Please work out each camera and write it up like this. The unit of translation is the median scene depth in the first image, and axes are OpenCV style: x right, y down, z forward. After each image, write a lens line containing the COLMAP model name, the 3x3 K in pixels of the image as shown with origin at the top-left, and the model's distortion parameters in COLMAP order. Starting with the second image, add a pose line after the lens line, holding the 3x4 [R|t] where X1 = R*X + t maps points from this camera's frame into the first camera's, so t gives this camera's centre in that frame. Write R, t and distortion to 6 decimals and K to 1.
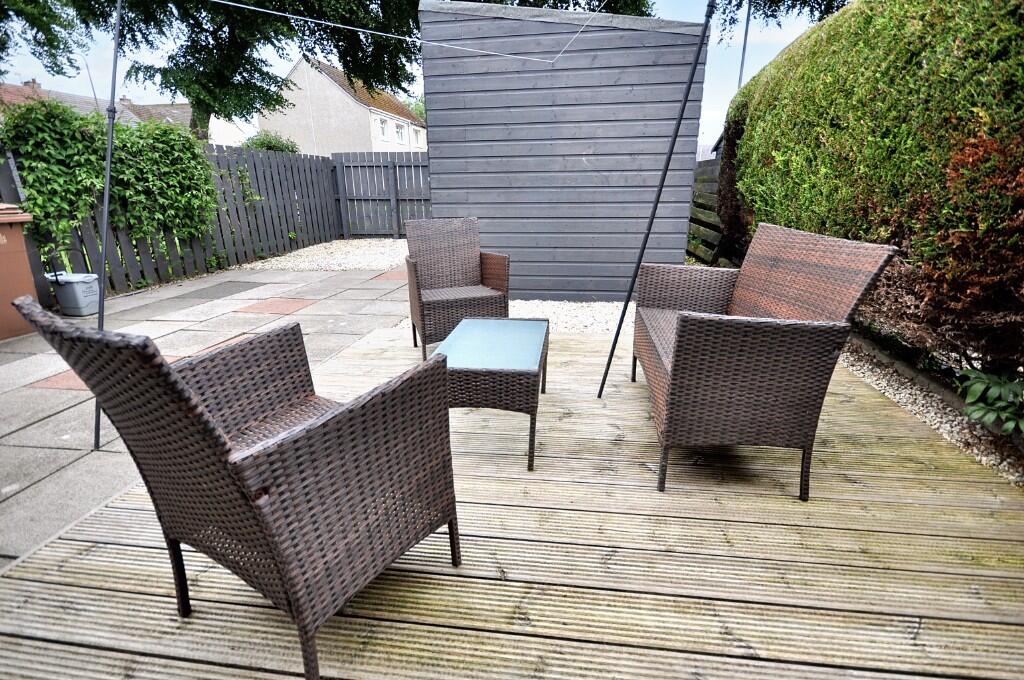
lens RADIAL K [[469.2, 0, 512.8], [0, 469.2, 339.4], [0, 0, 1]] dist [-0.000058, -0.000010]
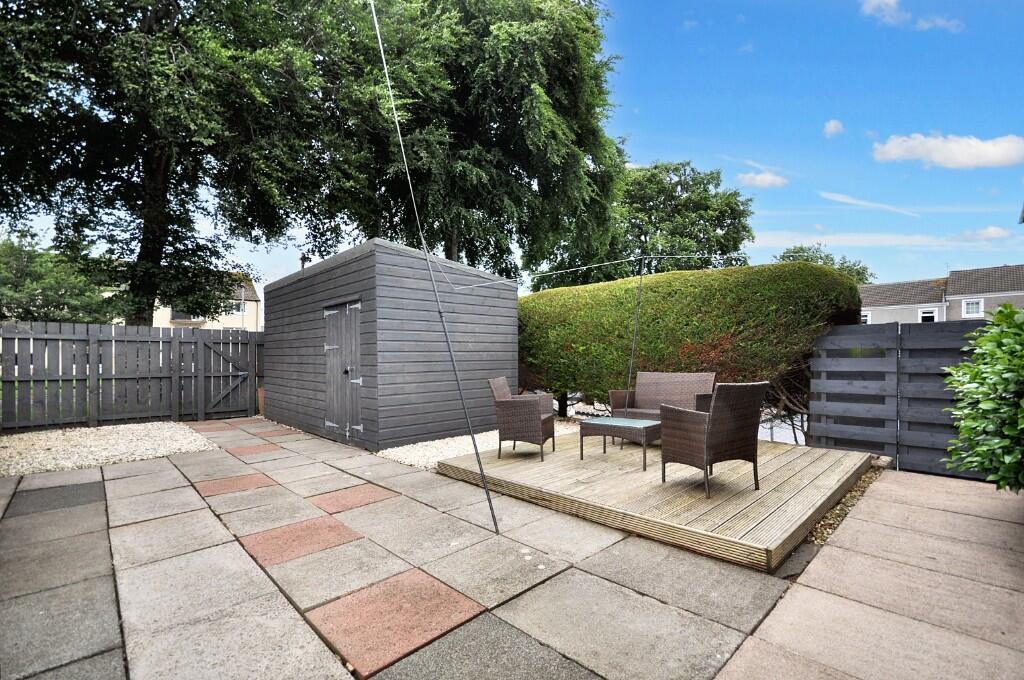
lens RADIAL K [[445.3, 0, 512.3], [0, 445.3, 346.9], [0, 0, 1]] dist [-0.000080, 0.000007]
pose [[0.622834, 0.016175, 0.782187, -0.960554], [0.250935, 0.942833, -0.219310, 0.003824], [-0.741019, 0.332872, 0.583170, -0.017561]]
